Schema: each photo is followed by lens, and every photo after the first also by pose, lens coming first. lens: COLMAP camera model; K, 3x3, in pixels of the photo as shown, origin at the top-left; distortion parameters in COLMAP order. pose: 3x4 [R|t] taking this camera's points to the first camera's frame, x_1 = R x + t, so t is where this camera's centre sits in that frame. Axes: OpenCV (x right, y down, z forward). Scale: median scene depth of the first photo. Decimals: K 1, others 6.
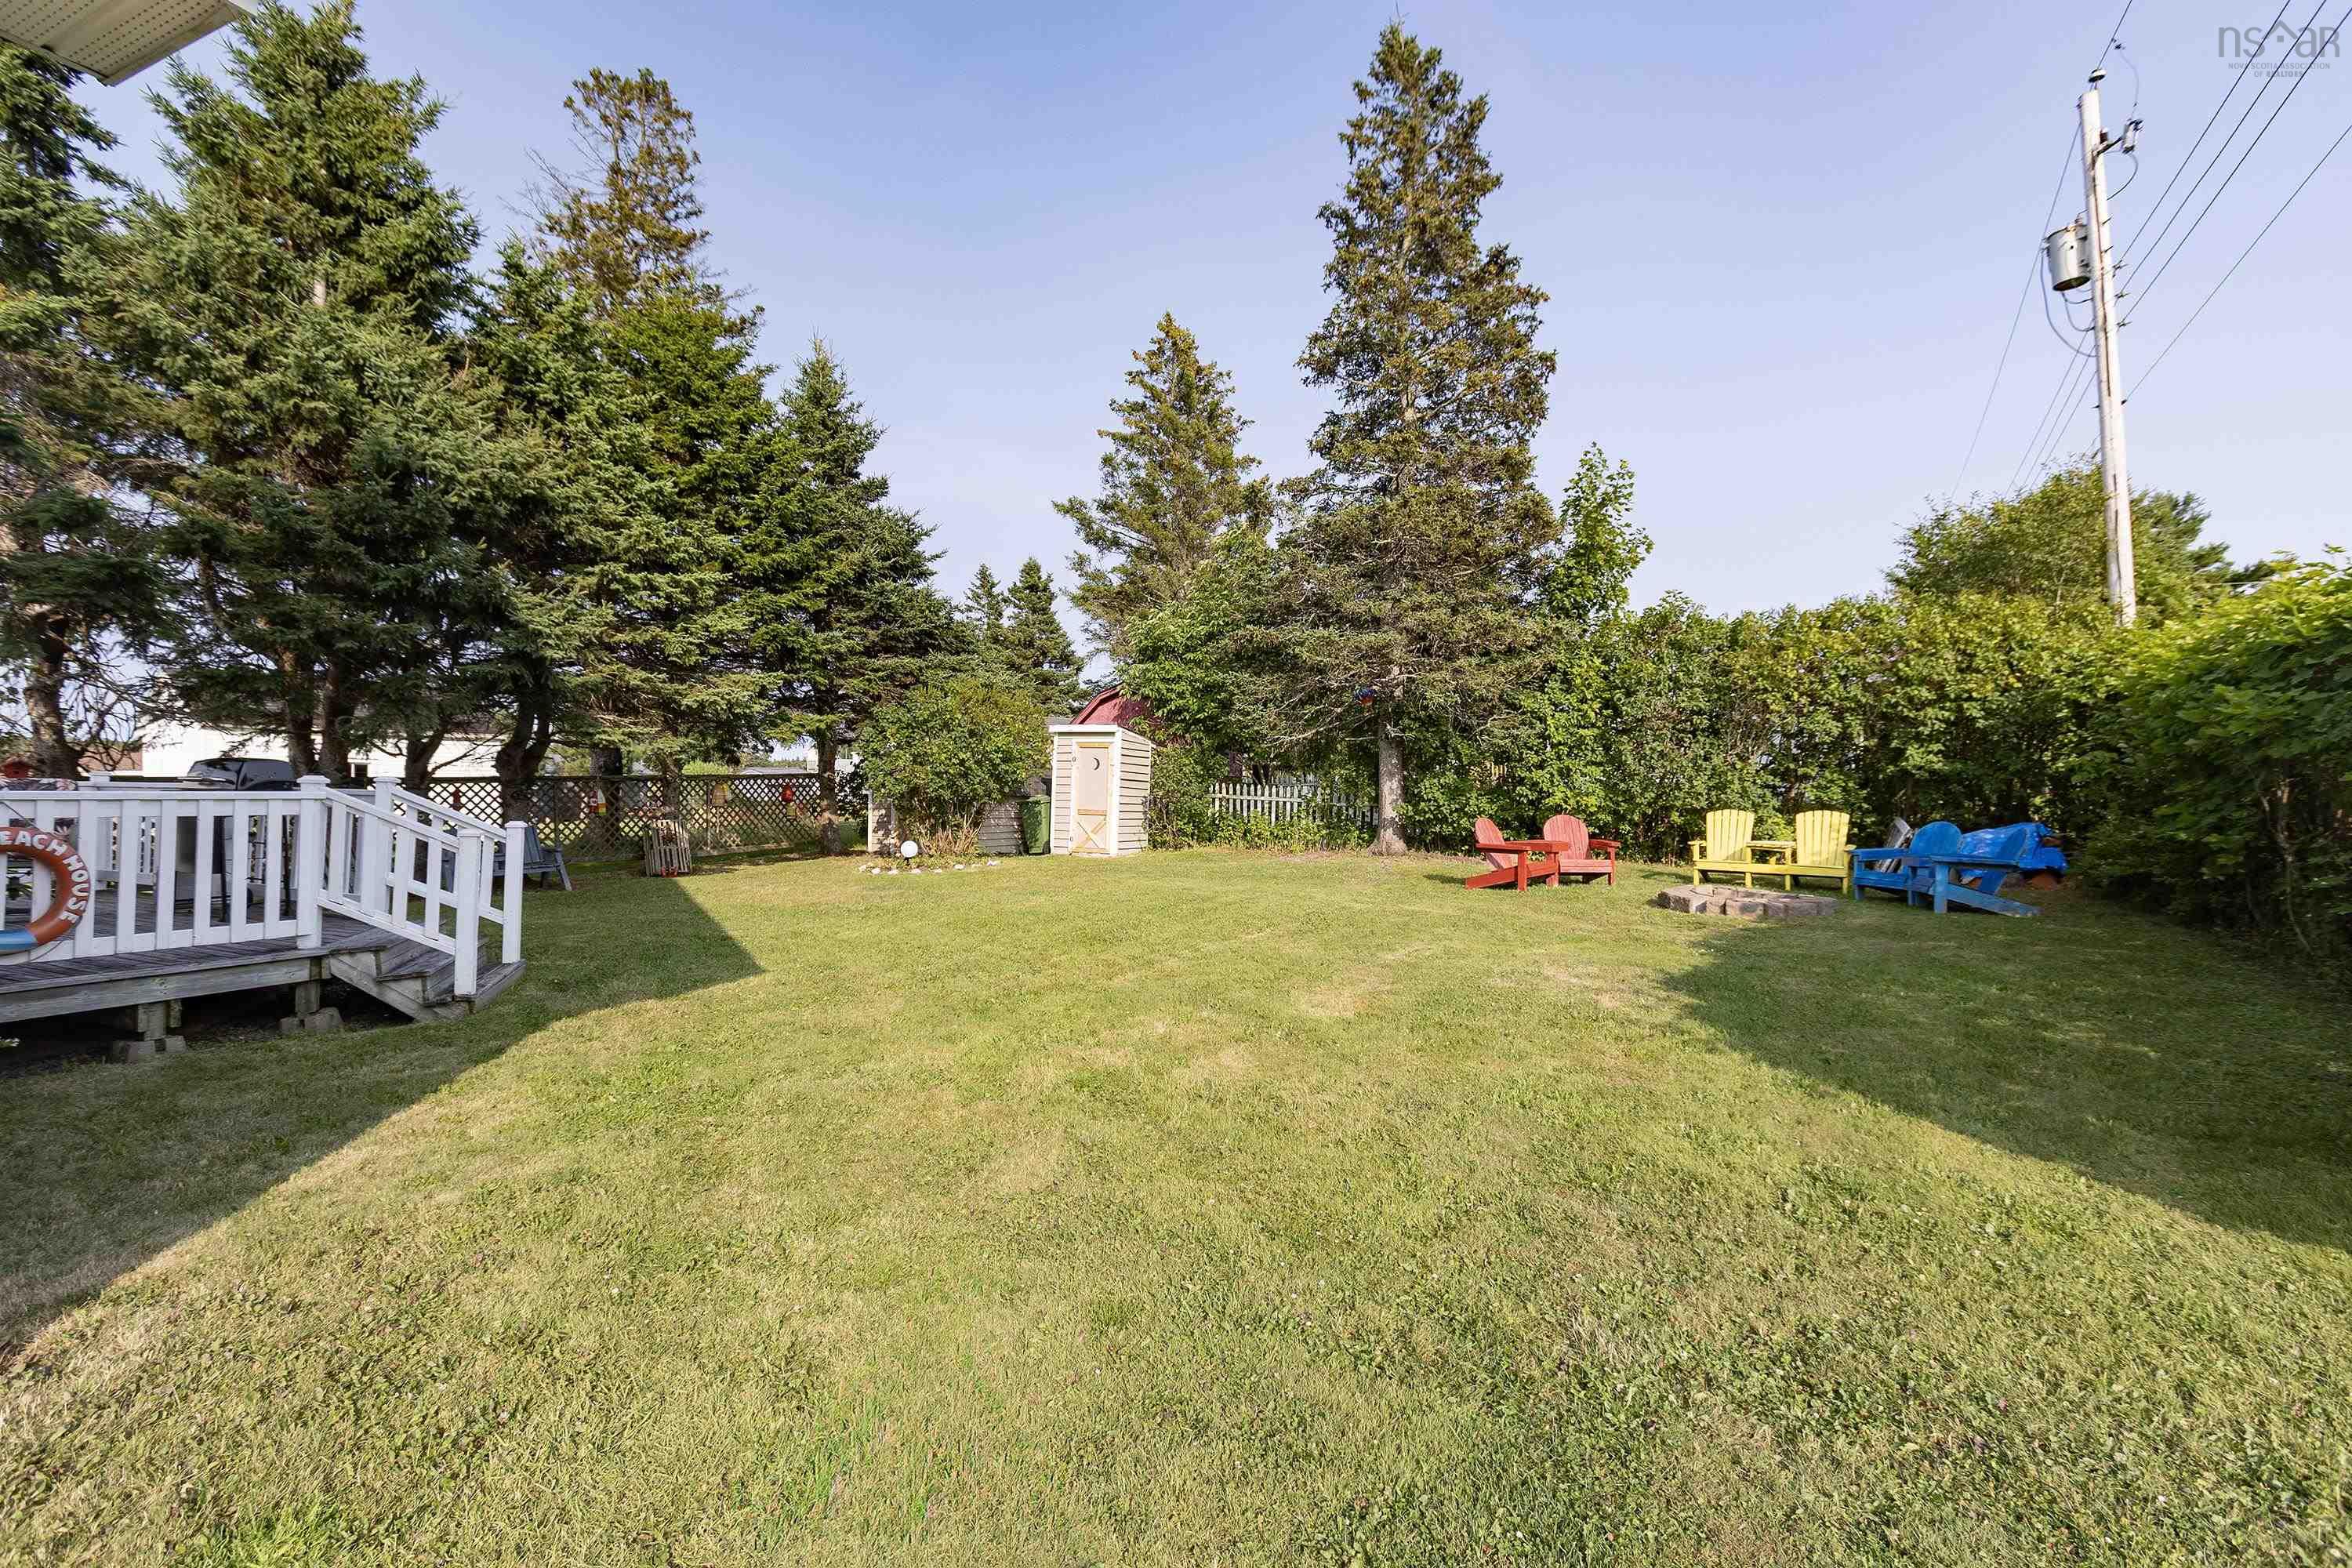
lens RADIAL K [[1096.5, 0, 1177.1], [0, 1096.5, 753.0], [0, 0, 1]] dist [-0.001022, -0.000522]
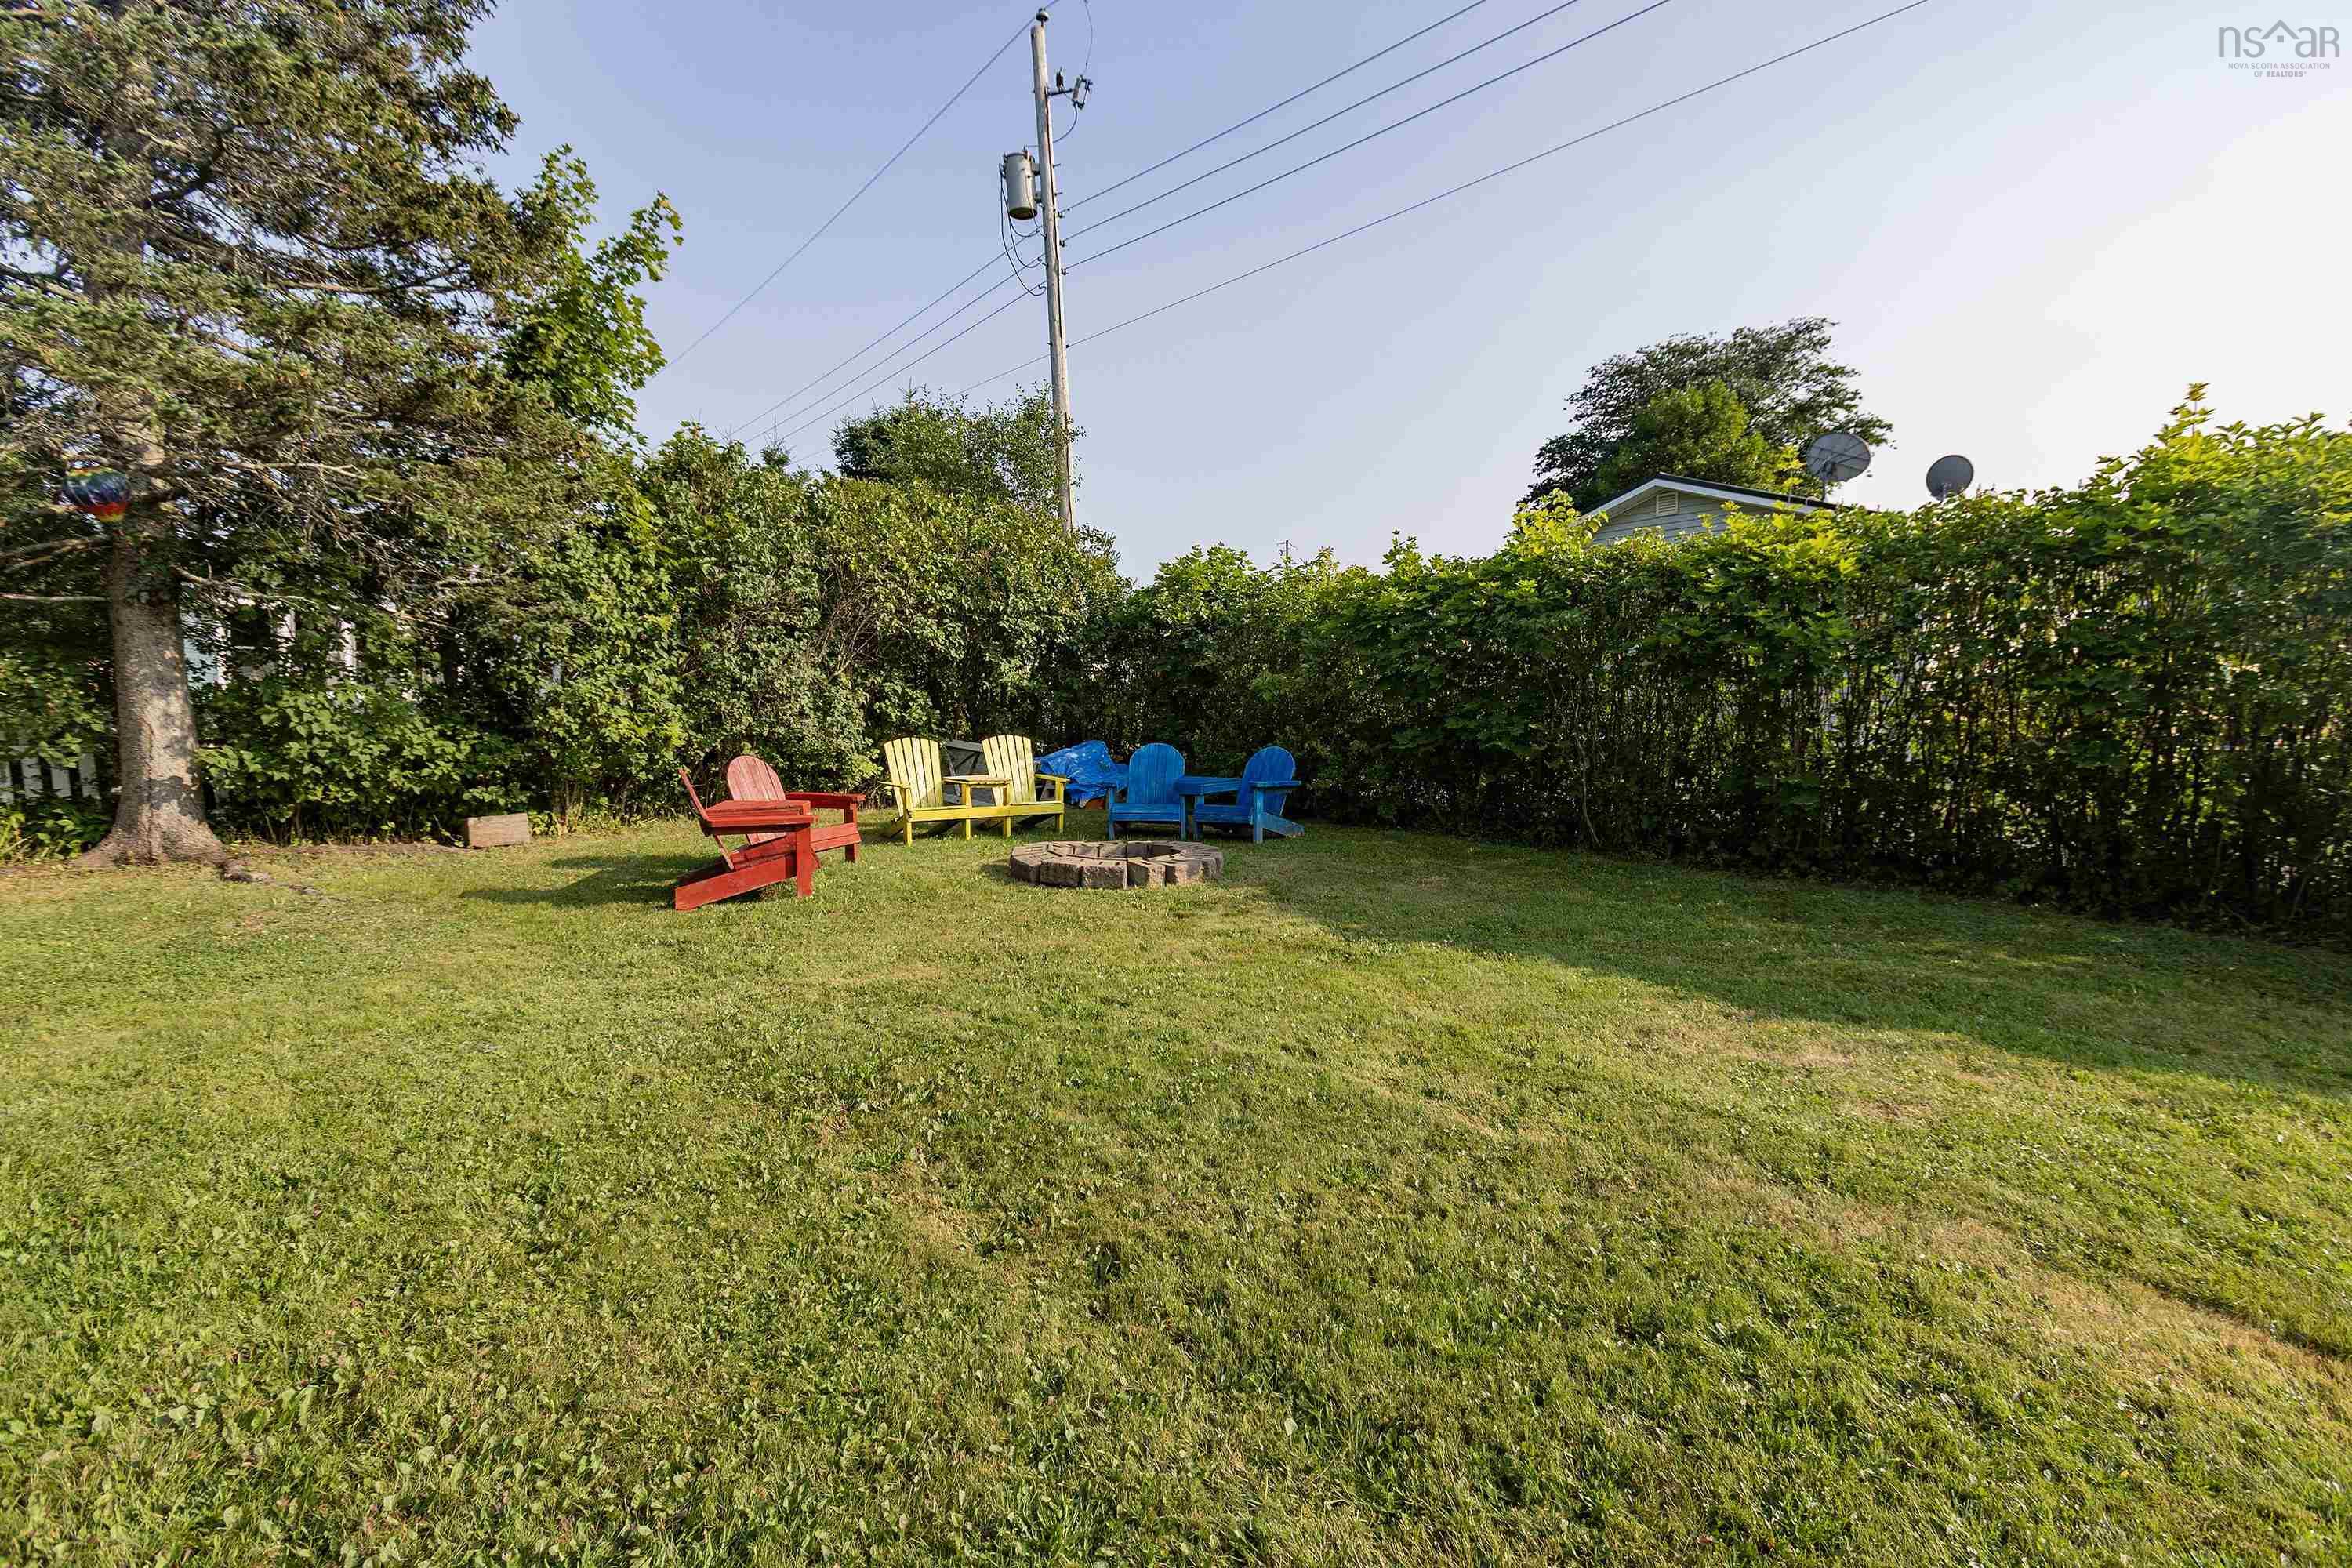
lens RADIAL K [[1096.5, 0, 1177.1], [0, 1096.5, 753.0], [0, 0, 1]] dist [-0.001022, -0.000522]
pose [[0.313430, -0.038986, 0.948811, -0.126251], [-0.023679, 0.998525, 0.048851, 0.019625], [-0.949316, -0.037778, 0.312044, 0.538597]]
